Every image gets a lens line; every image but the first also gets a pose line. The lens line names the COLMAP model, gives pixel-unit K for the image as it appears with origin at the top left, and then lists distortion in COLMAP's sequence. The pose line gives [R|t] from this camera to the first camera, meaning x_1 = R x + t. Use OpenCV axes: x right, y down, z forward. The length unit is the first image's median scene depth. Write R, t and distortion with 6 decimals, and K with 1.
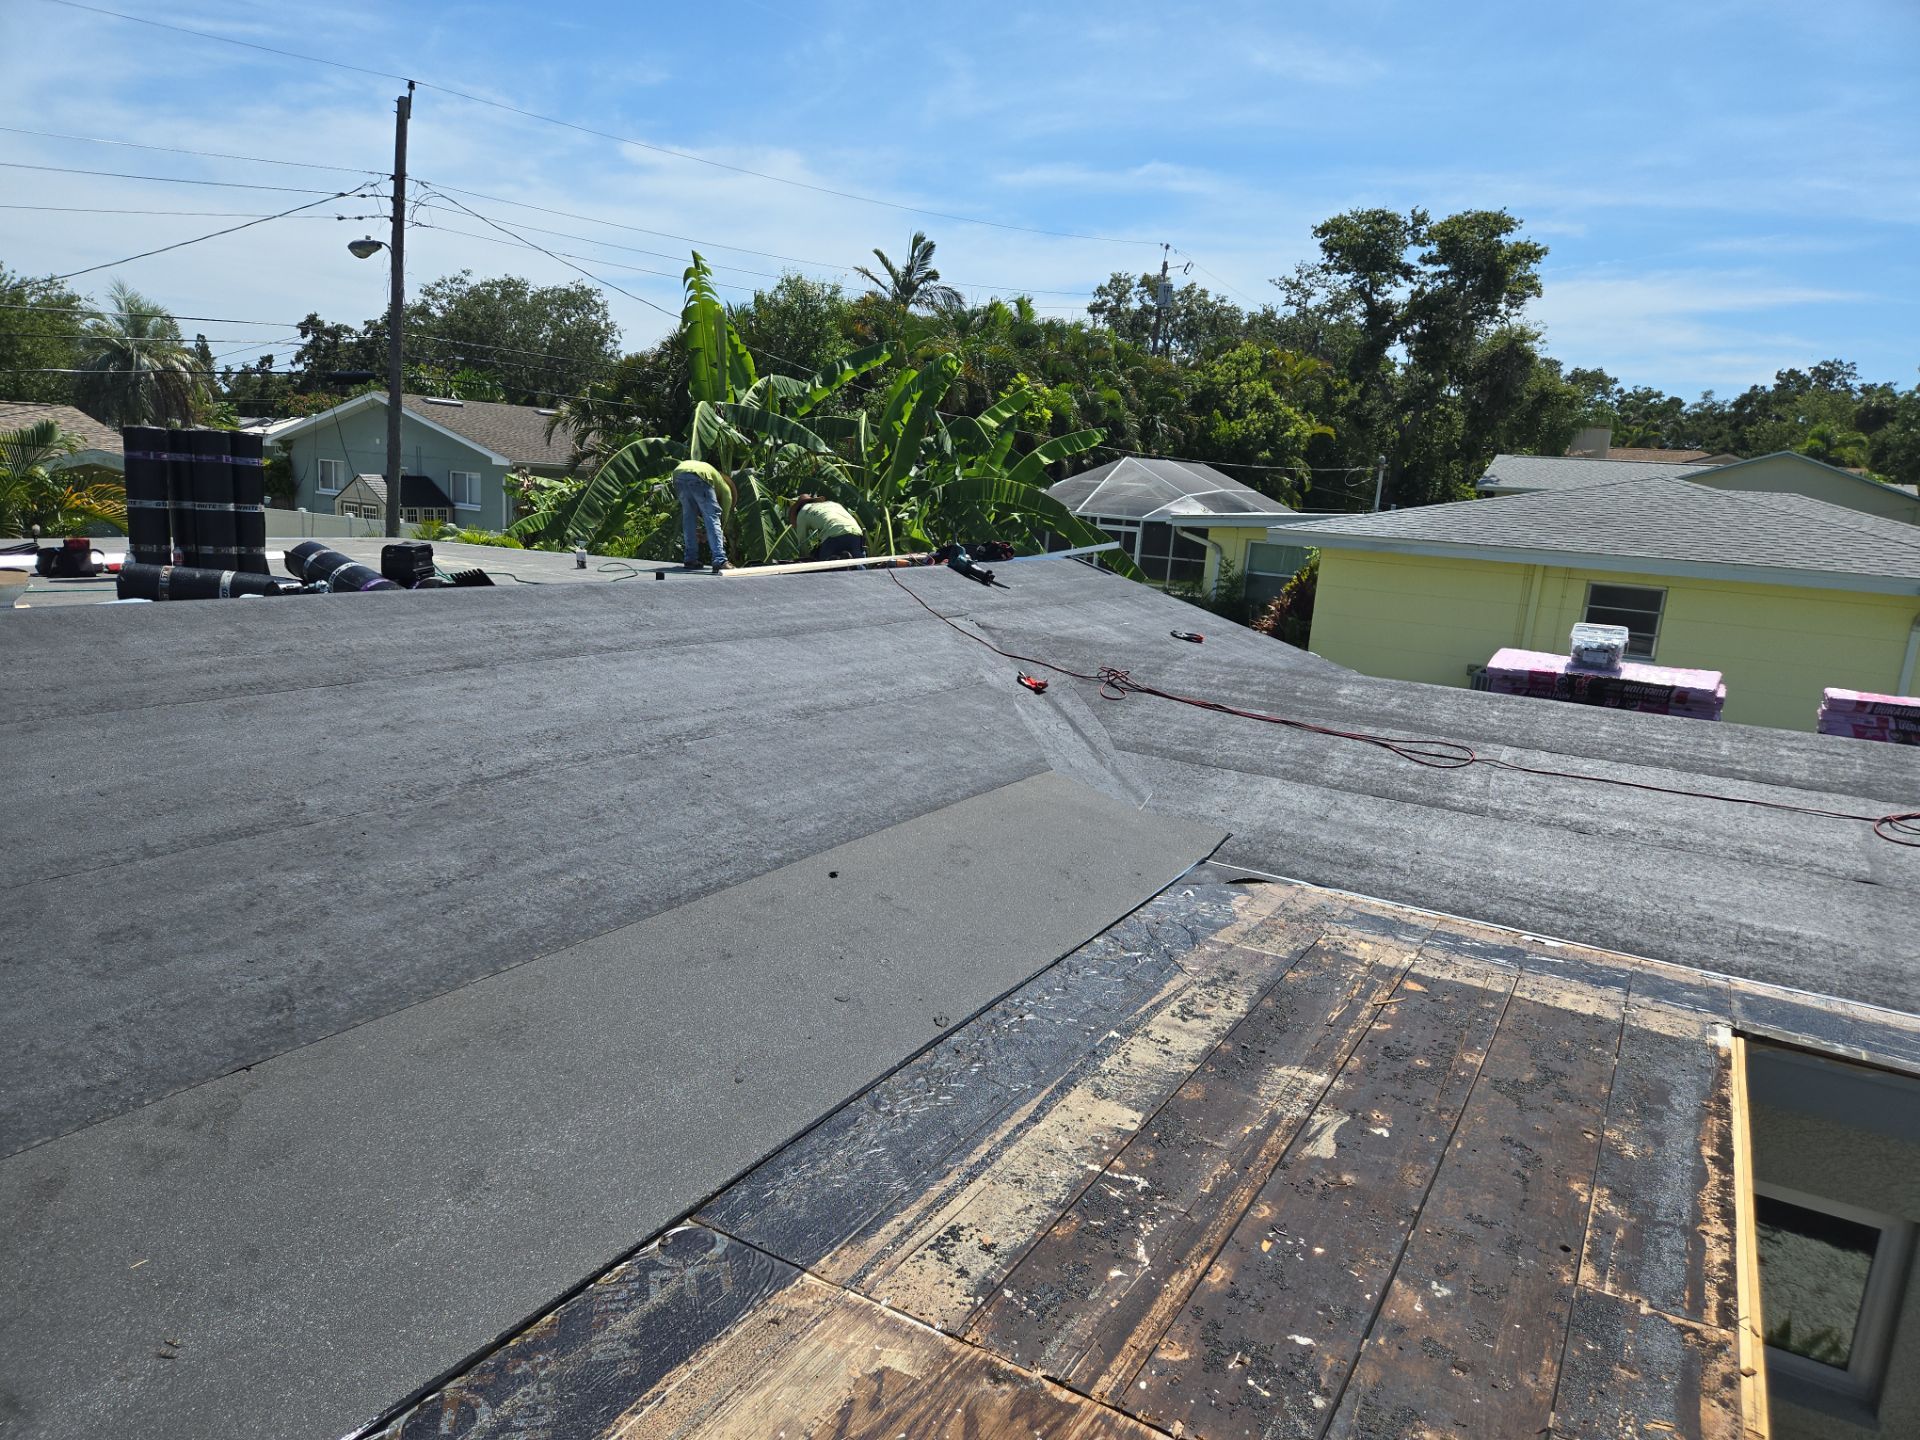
lens RADIAL K [[1416.3, 0, 950.4], [0, 1416.3, 709.9], [0, 0, 1]] dist [0.082225, -0.112517]
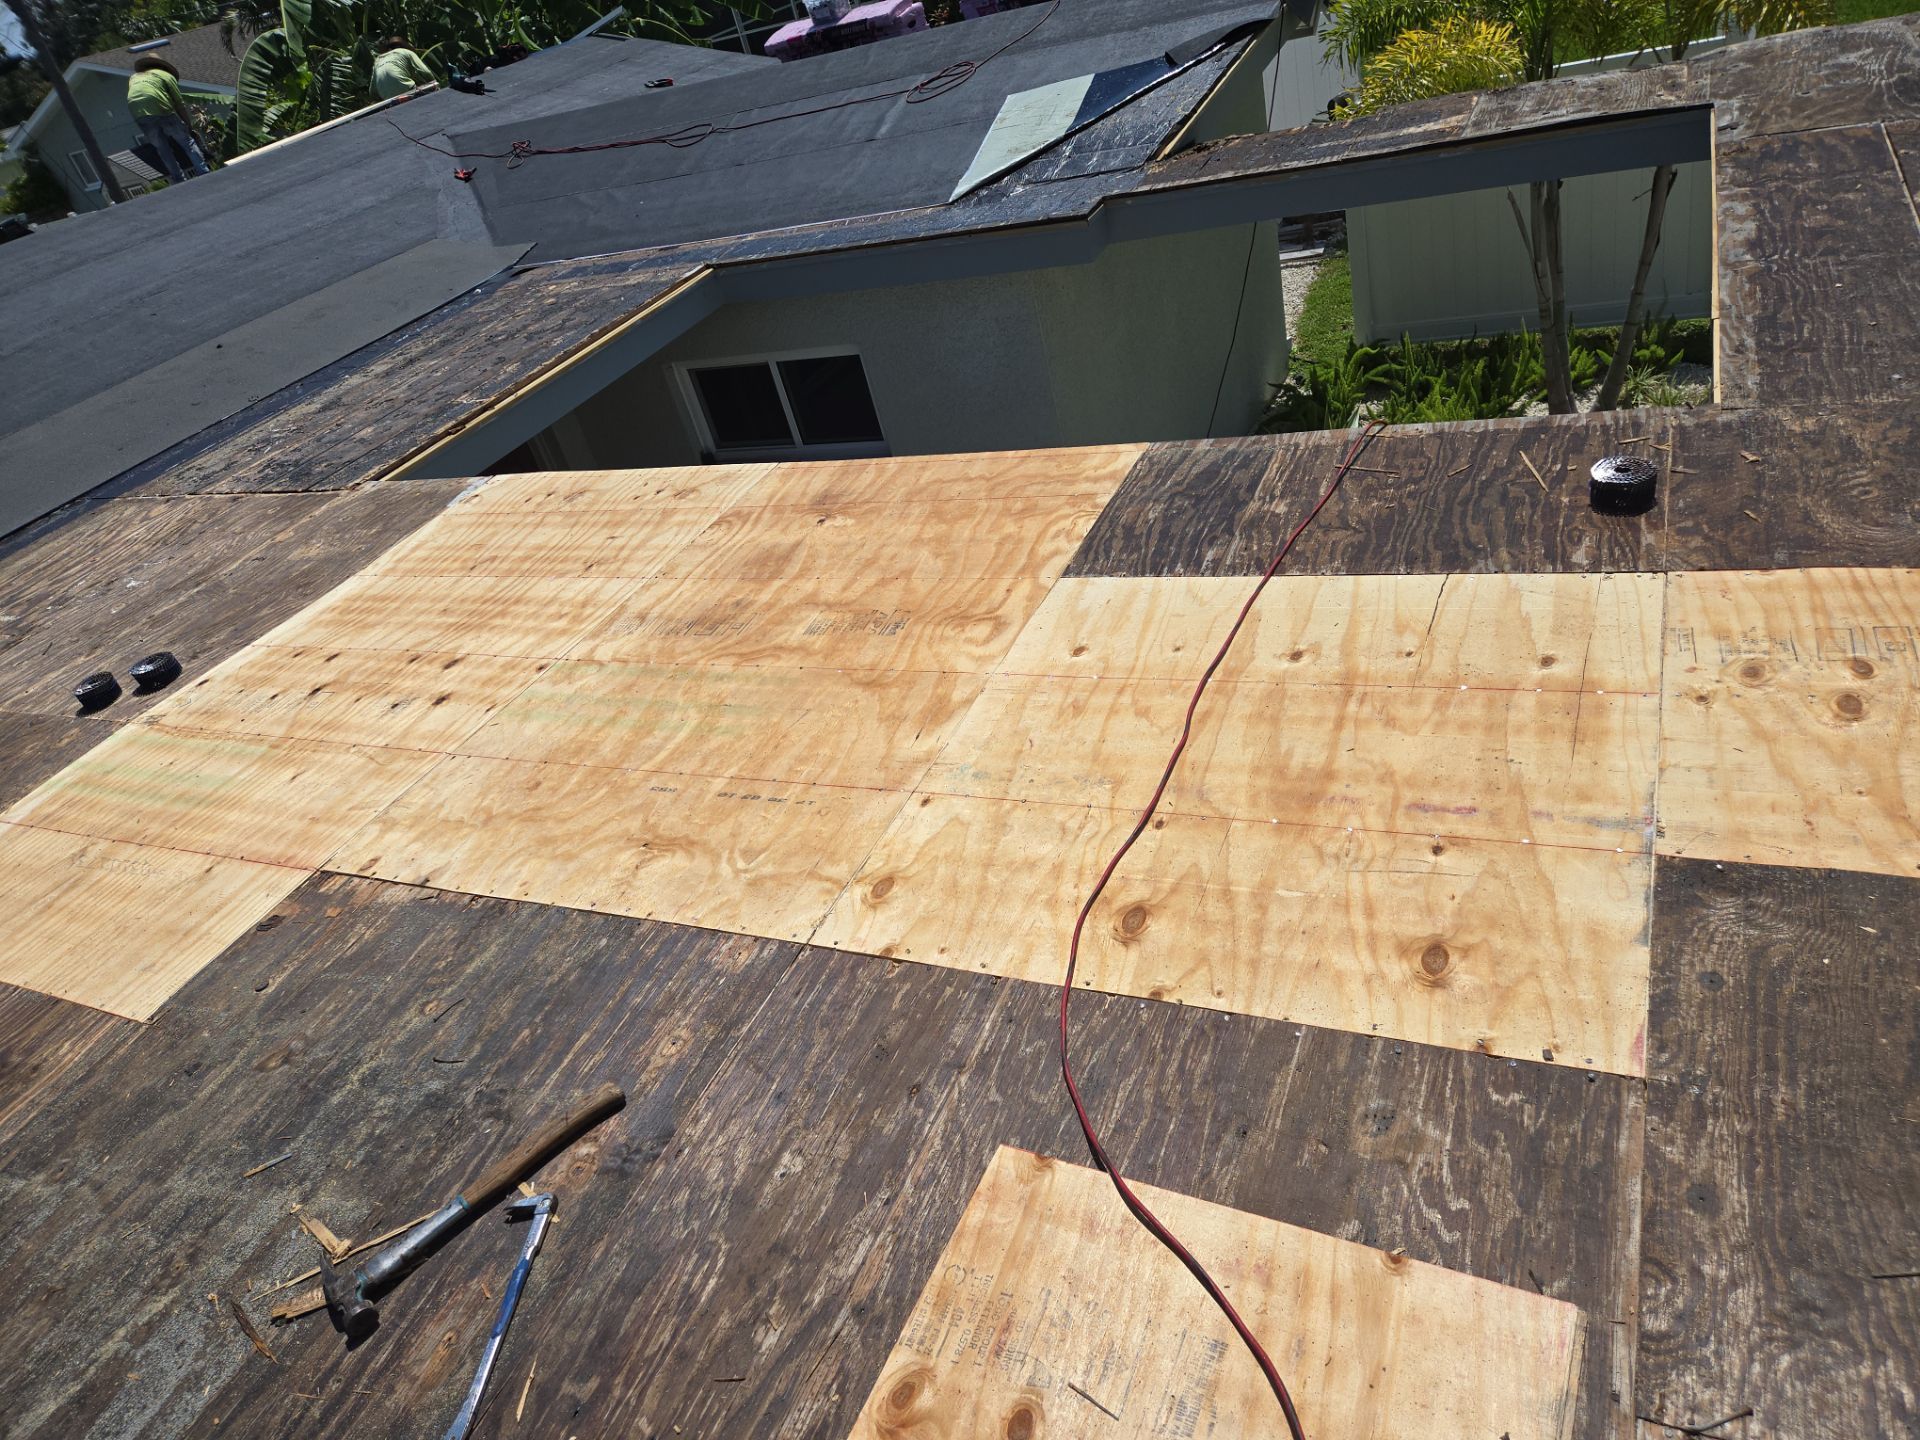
lens RADIAL K [[1367.6, 0, 909.3], [0, 1367.6, 724.9], [0, 0, 1]] dist [0.071966, -0.078125]
pose [[0.948326, -0.296436, -0.113153, 0.465929], [0.317163, 0.875231, 0.365210, 0.098607], [-0.009227, -0.382226, 0.924023, -0.474895]]
